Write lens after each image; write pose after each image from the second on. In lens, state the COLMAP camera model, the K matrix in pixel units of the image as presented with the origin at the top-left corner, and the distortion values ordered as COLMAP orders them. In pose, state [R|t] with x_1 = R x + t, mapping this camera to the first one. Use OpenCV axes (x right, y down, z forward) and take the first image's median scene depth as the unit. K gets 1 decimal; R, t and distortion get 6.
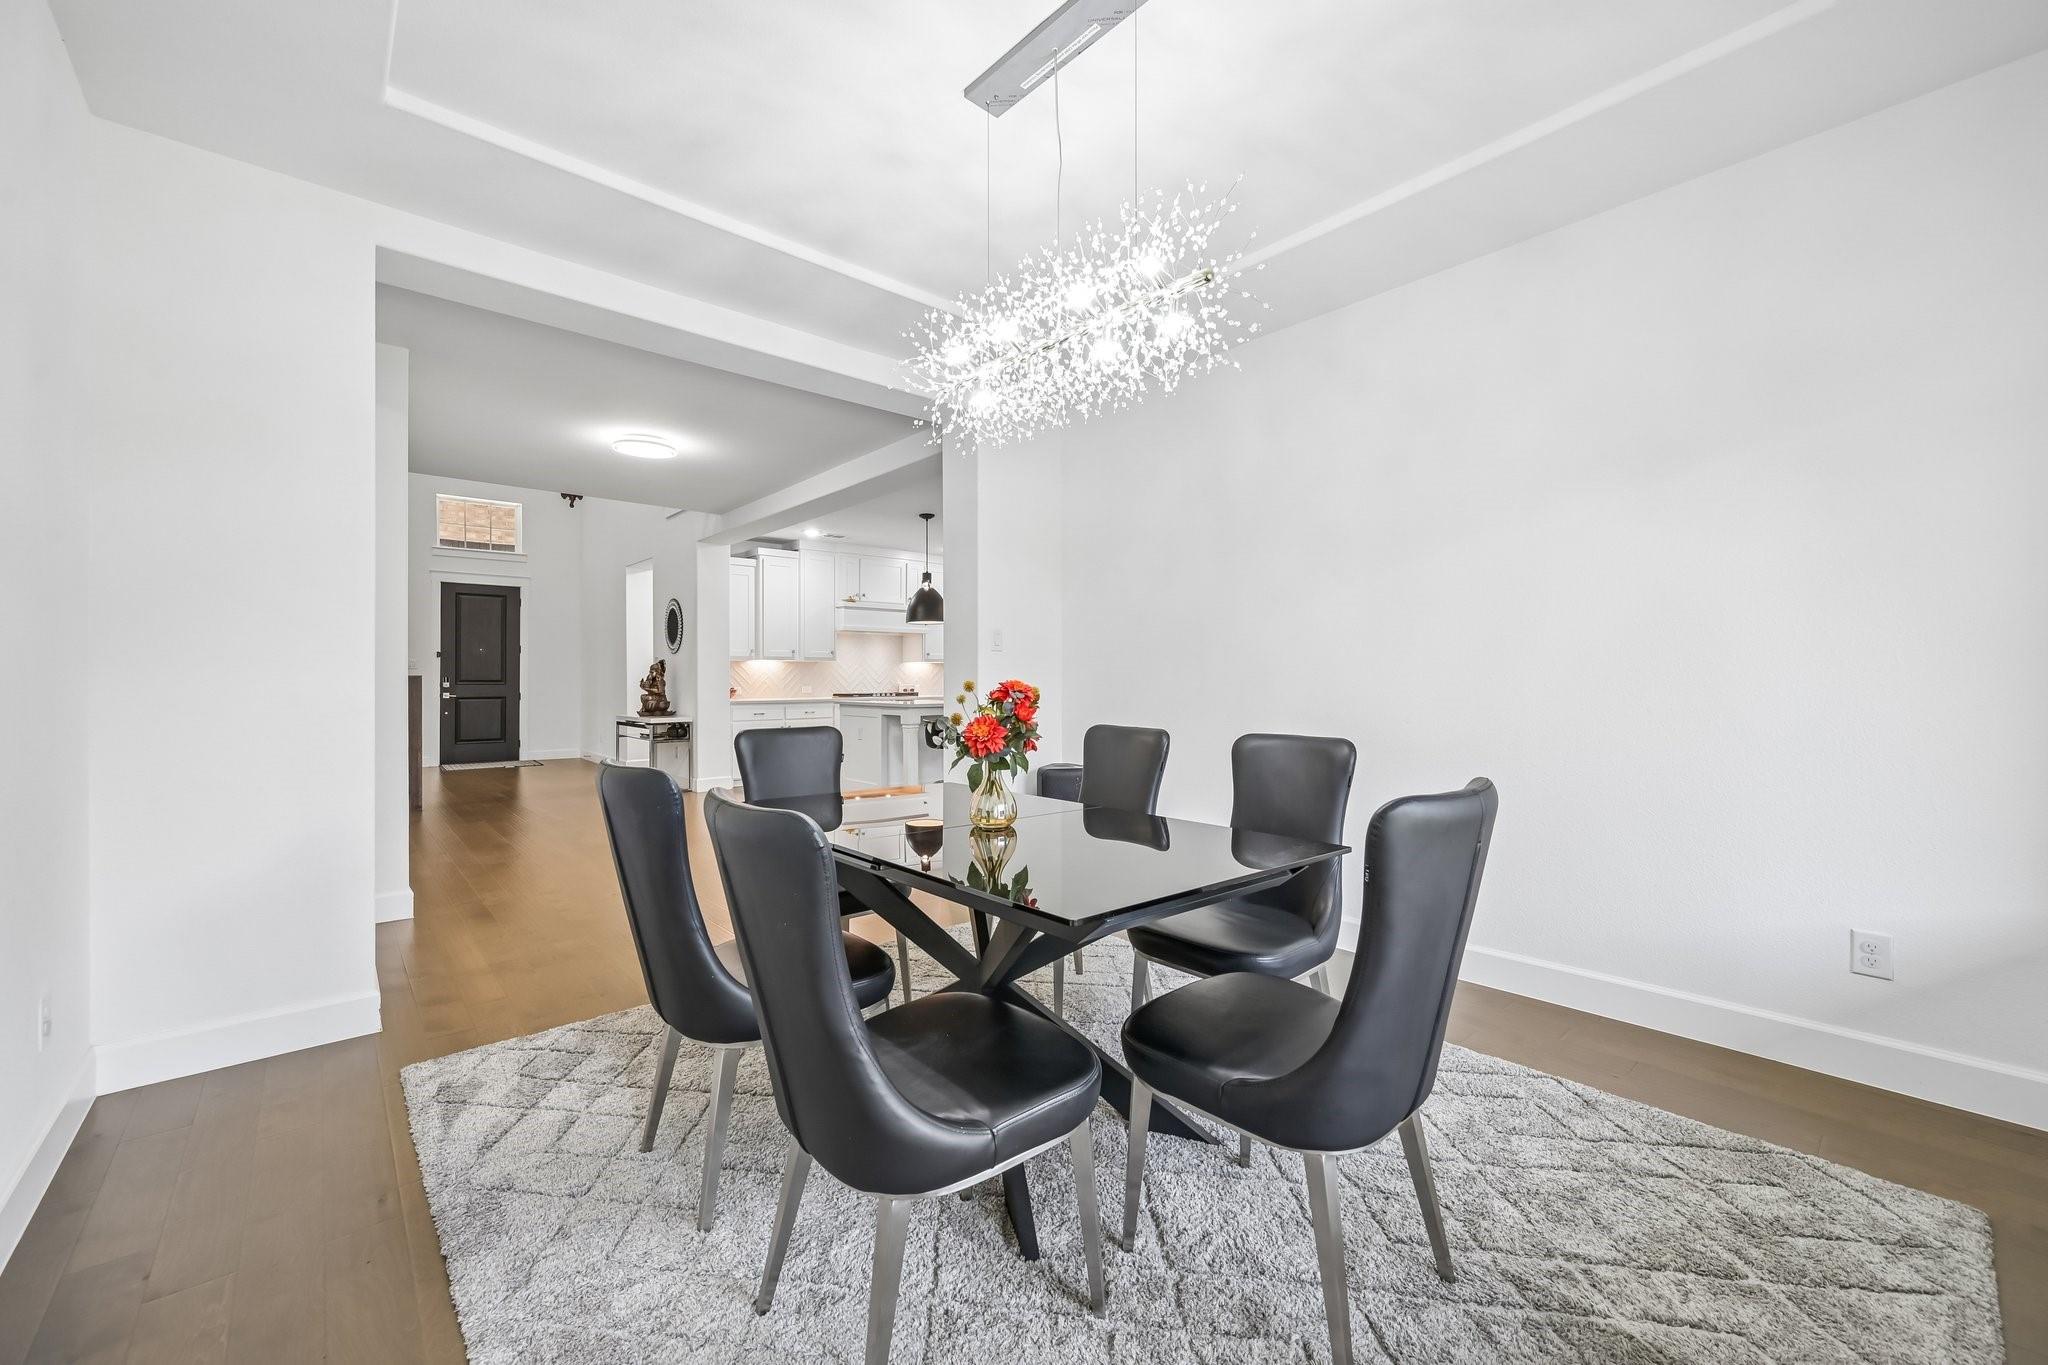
lens RADIAL K [[814.5, 0, 1036.1], [0, 814.5, 684.6], [0, 0, 1]] dist [-0.002483, -0.000385]
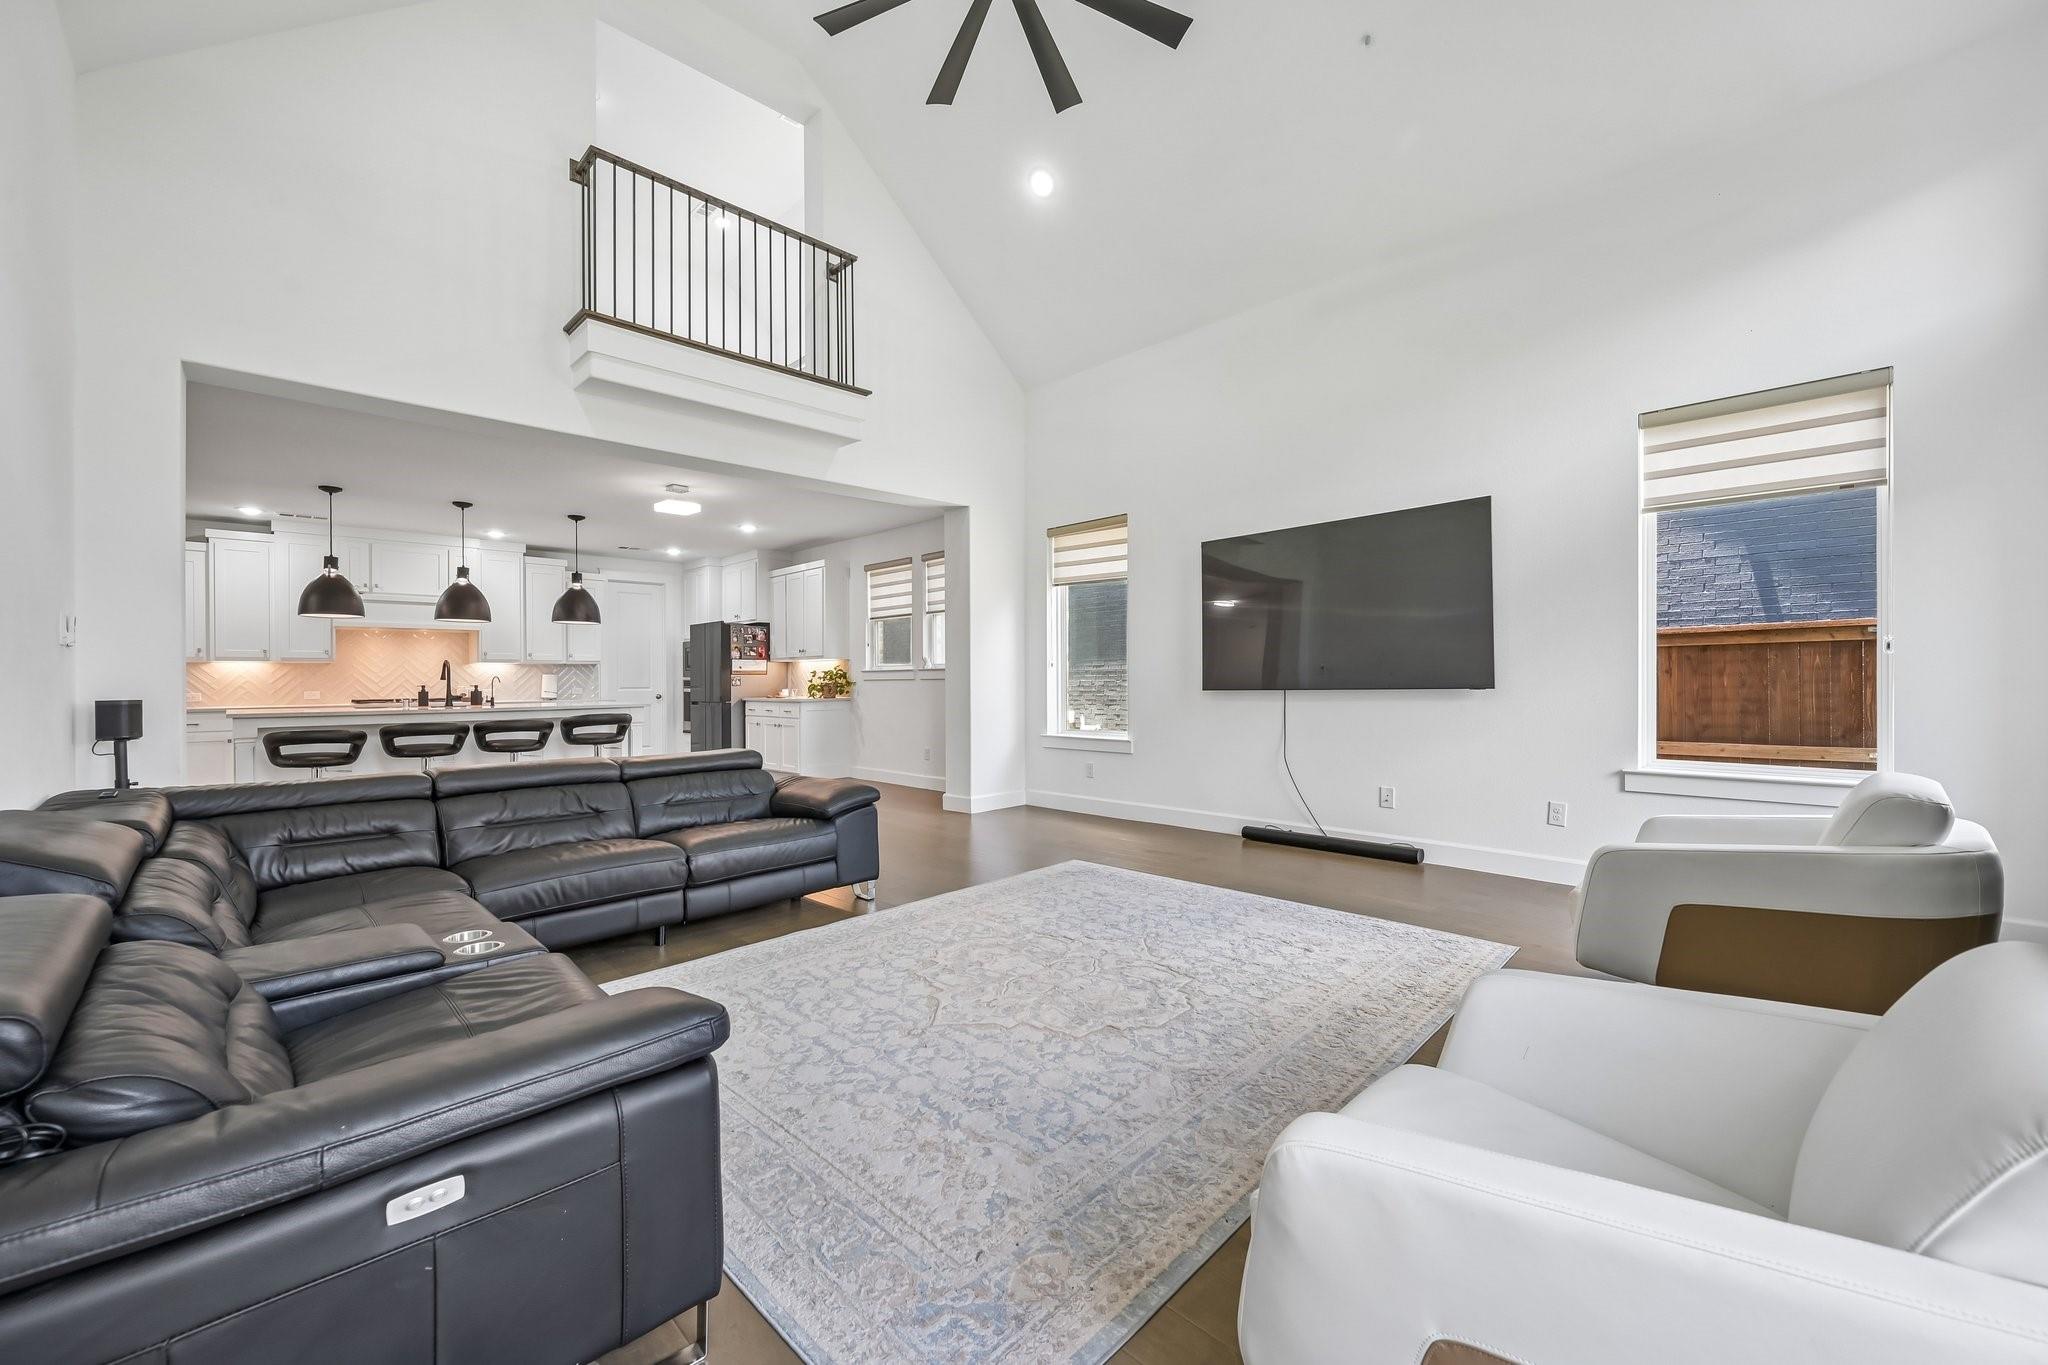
lens RADIAL K [[814.5, 0, 1014.2], [0, 814.5, 680.4], [0, 0, 1]] dist [-0.002483, -0.000385]
pose [[0.997953, -0.003014, 0.063887, 0.374717], [0.003288, 0.999986, -0.004178, -0.002459], [-0.063873, 0.004380, 0.997948, 0.078881]]
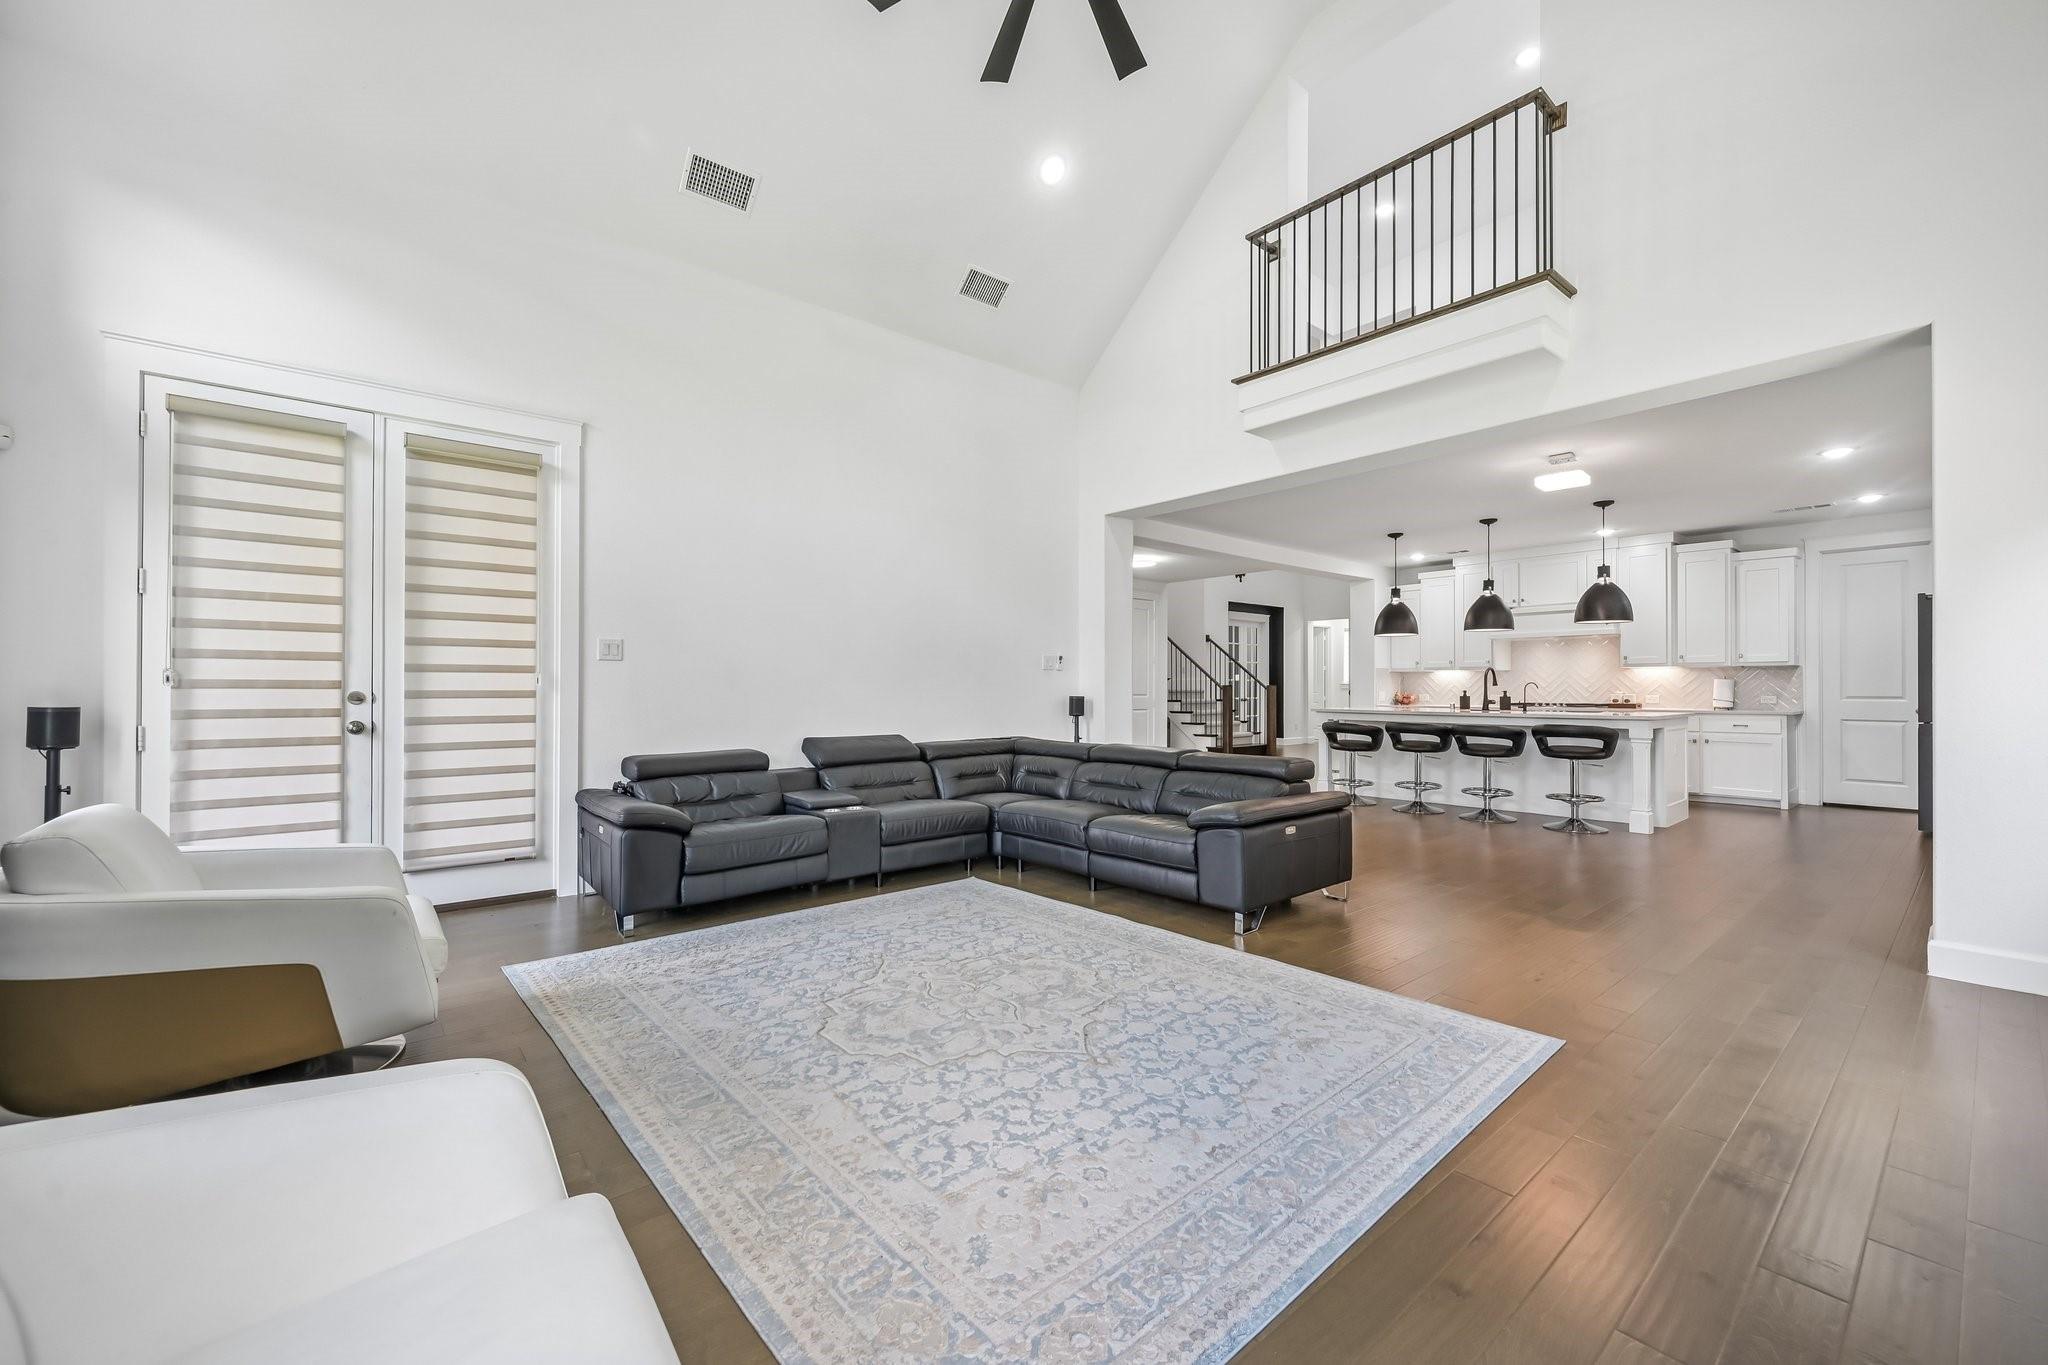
lens RADIAL K [[814.5, 0, 1037.7], [0, 814.5, 680.6], [0, 0, 1]] dist [-0.002483, -0.000385]
pose [[-0.007408, -0.004198, -0.999964, 0.679942], [-0.005246, 0.999978, -0.004159, -0.006443], [0.999959, 0.005215, -0.007430, 0.386583]]
